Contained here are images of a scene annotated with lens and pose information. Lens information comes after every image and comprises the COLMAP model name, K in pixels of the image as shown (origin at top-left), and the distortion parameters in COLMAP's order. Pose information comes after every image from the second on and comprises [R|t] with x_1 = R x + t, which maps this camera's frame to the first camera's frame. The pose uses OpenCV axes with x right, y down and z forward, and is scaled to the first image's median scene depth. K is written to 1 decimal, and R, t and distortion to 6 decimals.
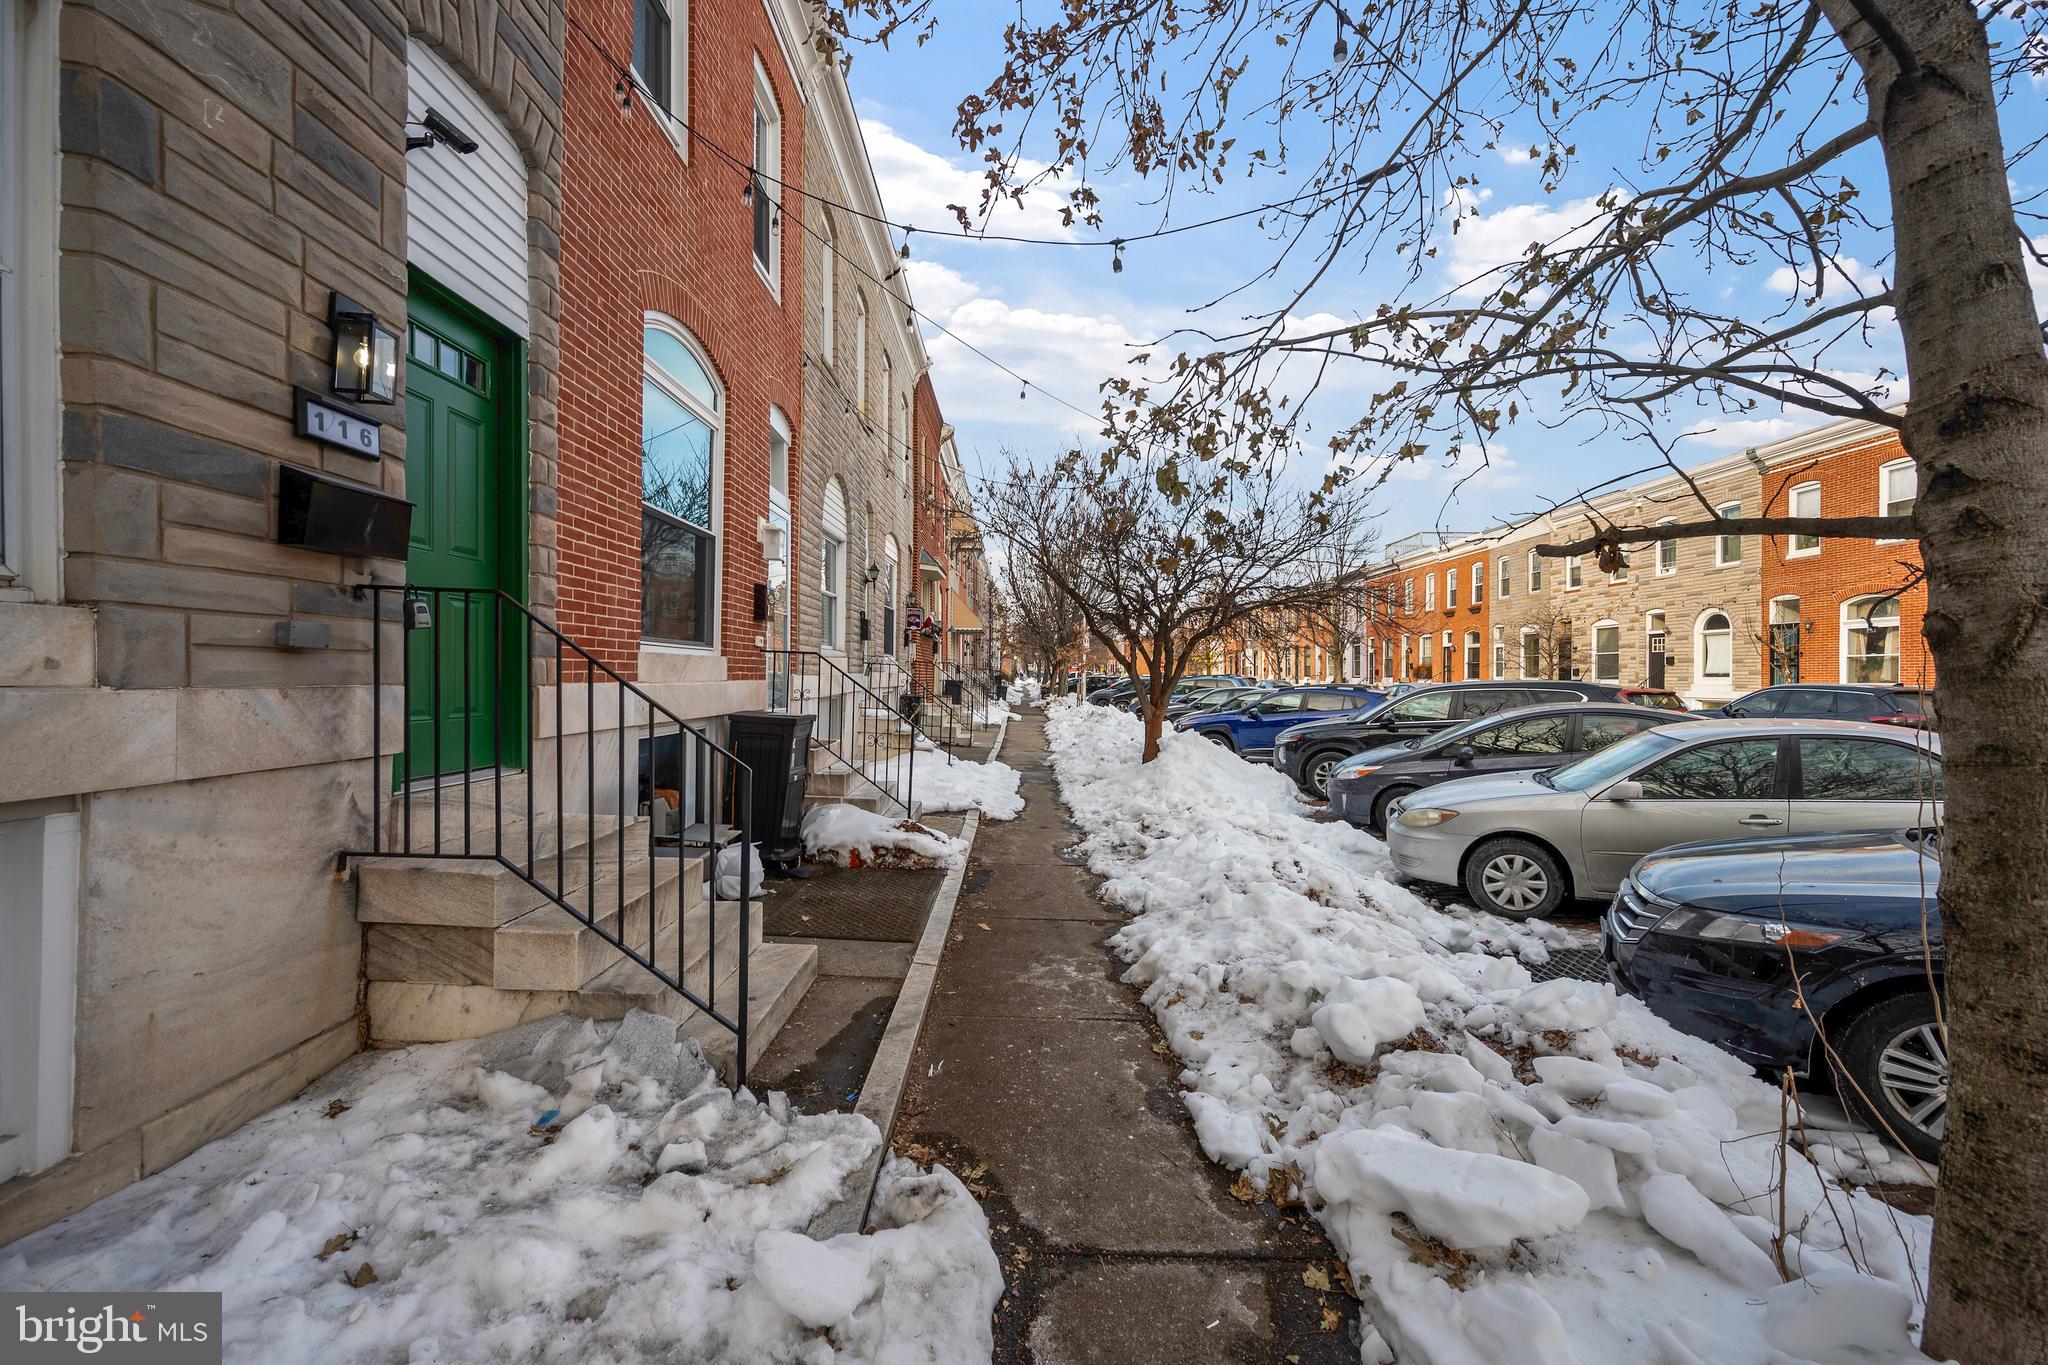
lens RADIAL K [[804.6, 0, 1020.0], [0, 804.6, 684.3], [0, 0, 1]] dist [-0.000756, -0.000170]
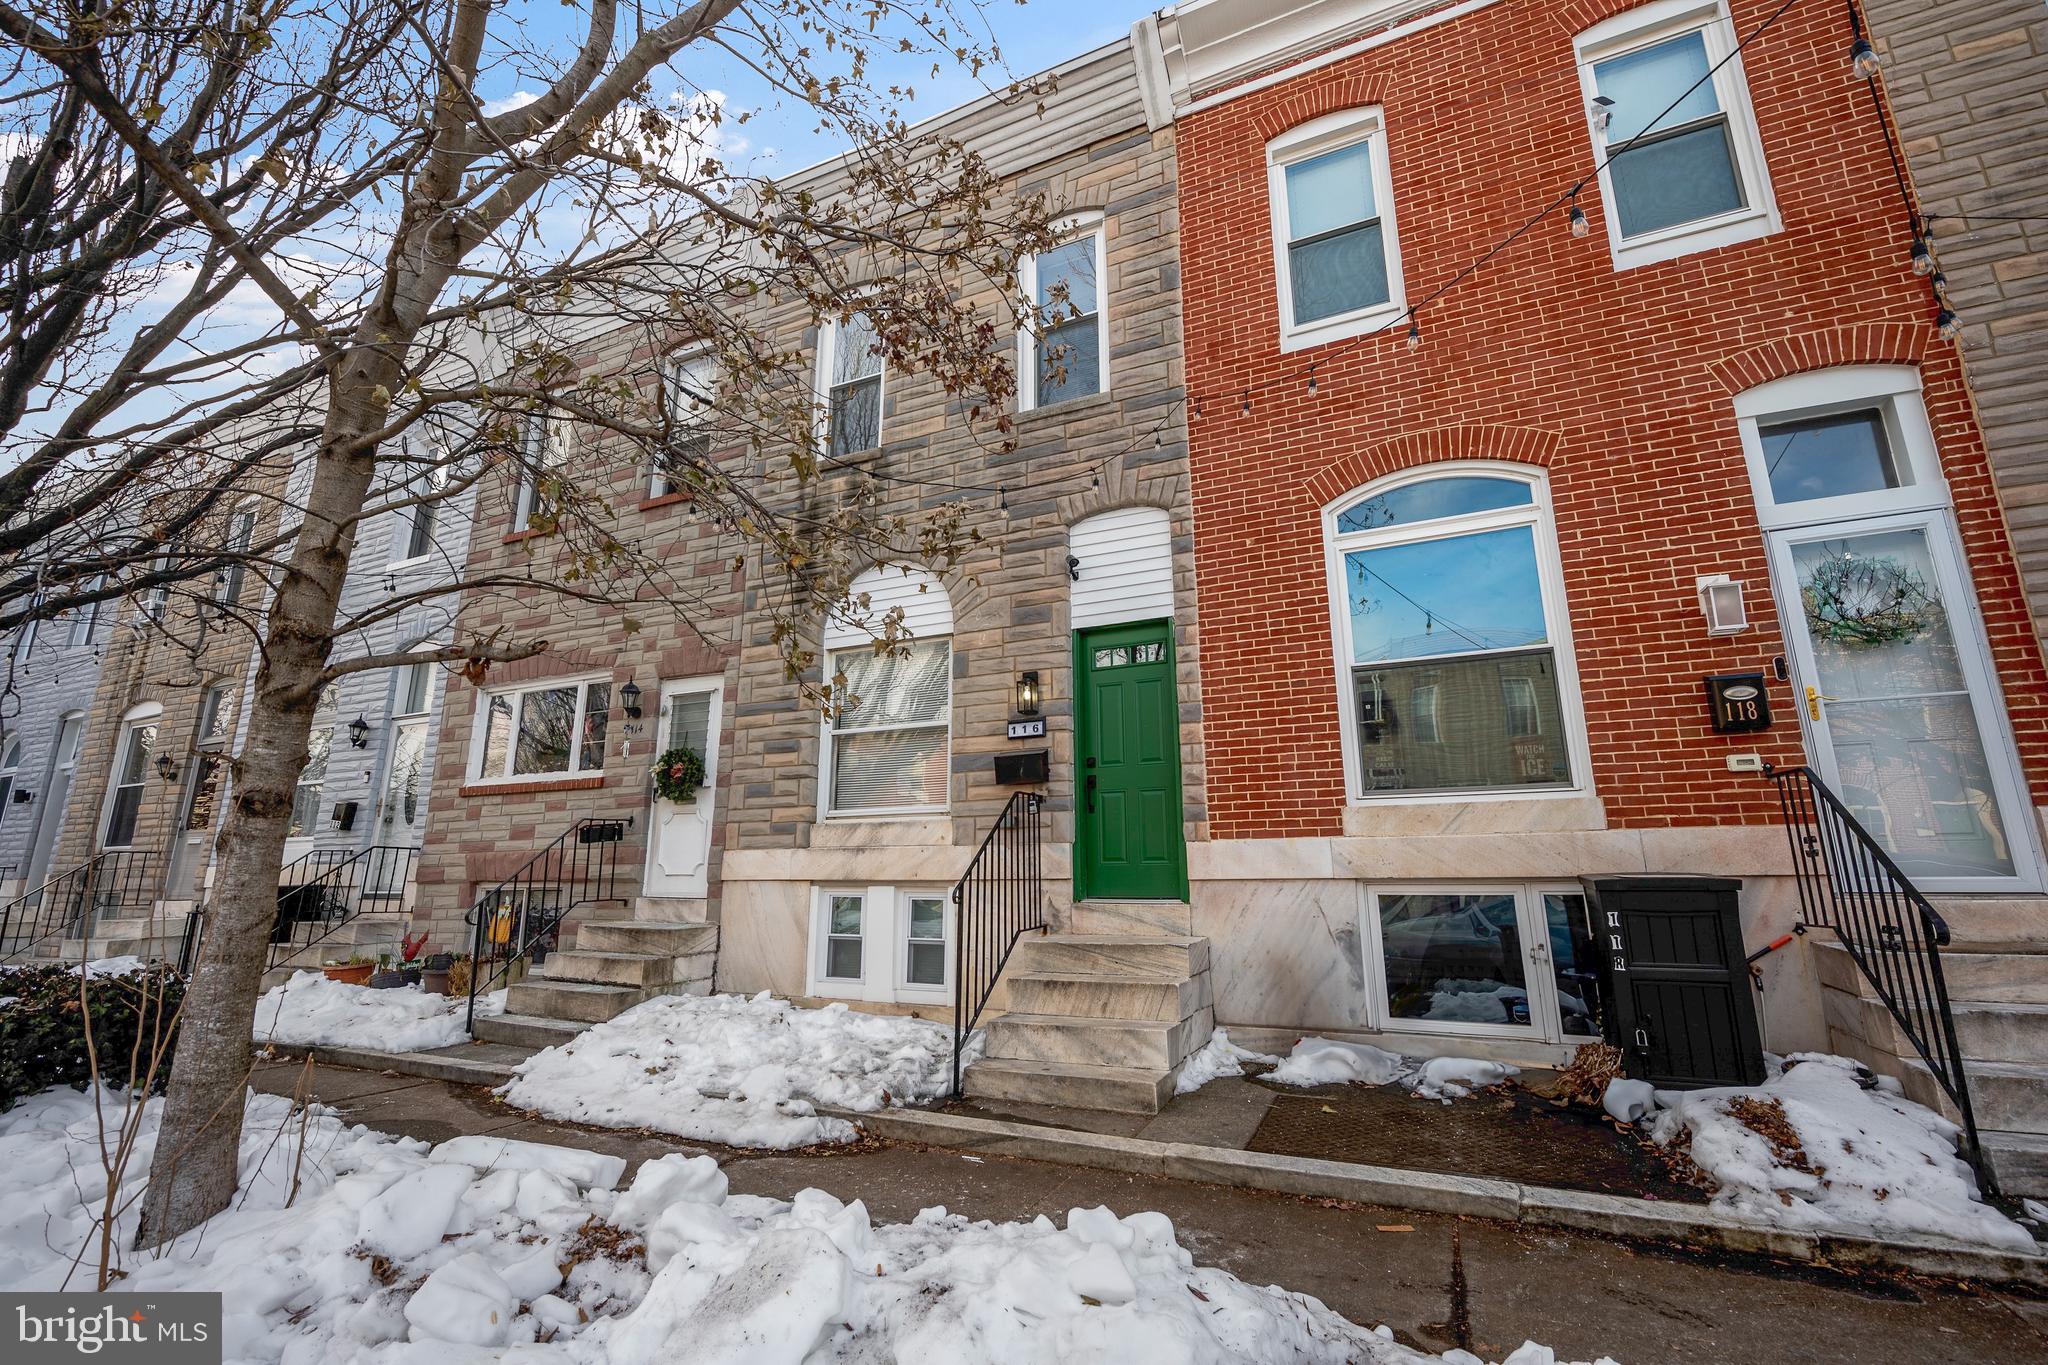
lens RADIAL K [[835.8, 0, 1025.4], [0, 835.8, 696.2], [0, 0, 1]] dist [0.000542, -0.000440]
pose [[-0.394859, -0.201729, -0.896321, 0.915634], [-0.004422, 0.976002, -0.217715, 0.075613], [0.918731, -0.082003, -0.386275, 1.355351]]
